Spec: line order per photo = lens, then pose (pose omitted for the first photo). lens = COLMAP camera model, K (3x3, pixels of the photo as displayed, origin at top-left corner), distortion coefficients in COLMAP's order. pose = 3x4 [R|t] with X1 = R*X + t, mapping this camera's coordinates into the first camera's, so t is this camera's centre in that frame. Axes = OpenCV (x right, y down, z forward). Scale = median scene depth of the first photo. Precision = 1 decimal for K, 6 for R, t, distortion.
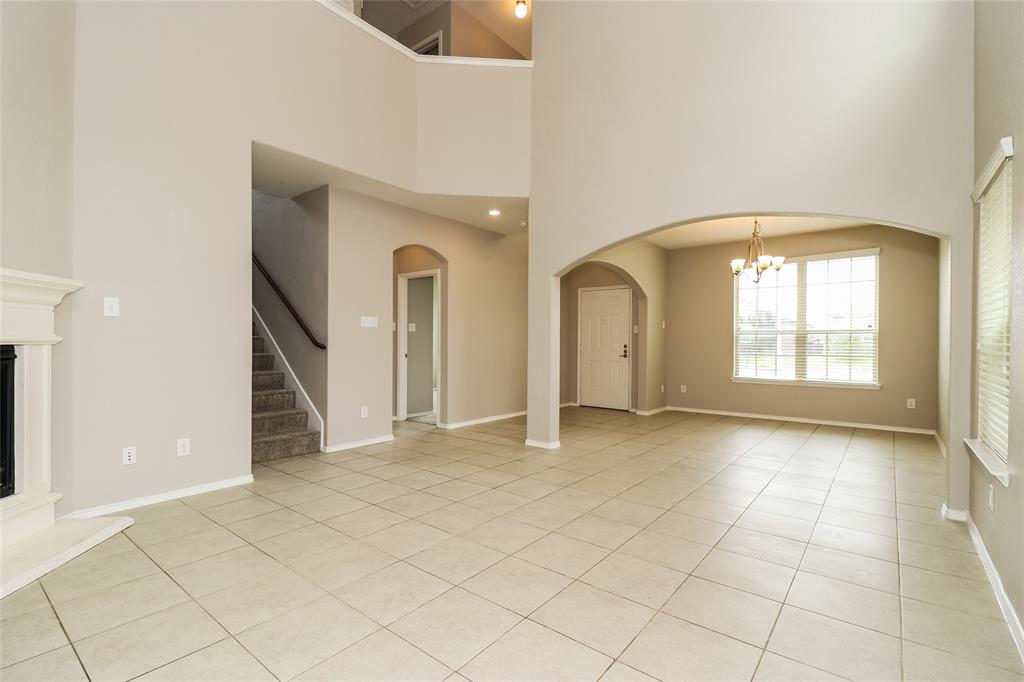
lens RADIAL K [[470.6, 0, 518.8], [0, 470.6, 337.1], [0, 0, 1]] dist [0.027545, -0.000130]
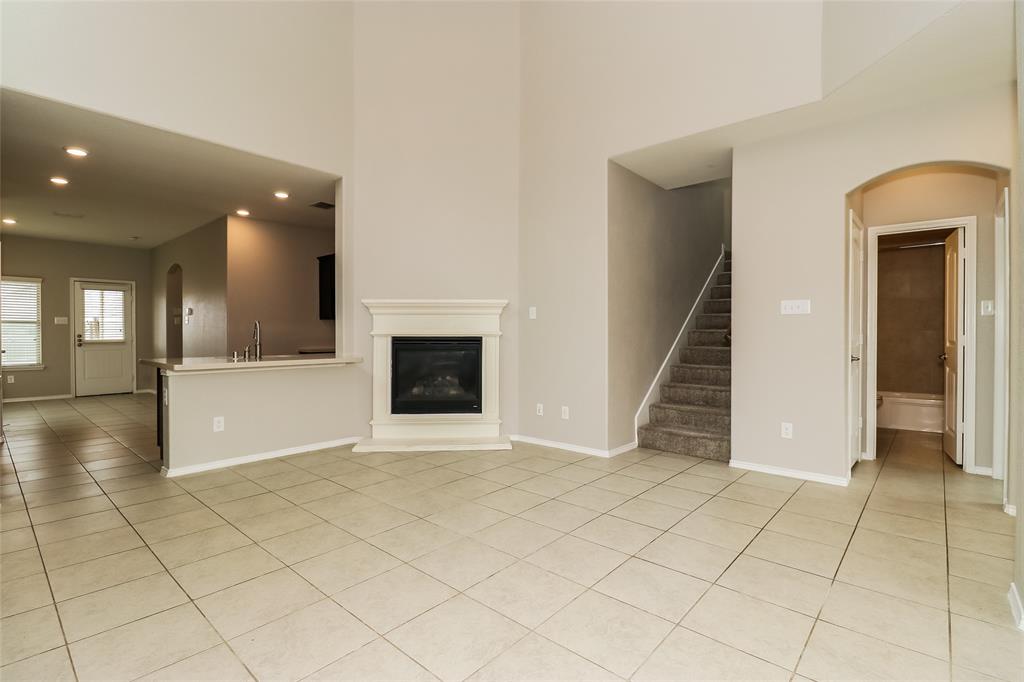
lens RADIAL K [[480.4, 0, 512.0], [0, 480.4, 341.0], [0, 0, 1]] dist [-0.011582, -0.000367]
pose [[-0.066249, 0.009869, -0.997754, 0.572236], [0.007978, 0.999924, 0.009361, 0.011166], [0.997771, -0.007340, -0.066322, 0.806005]]
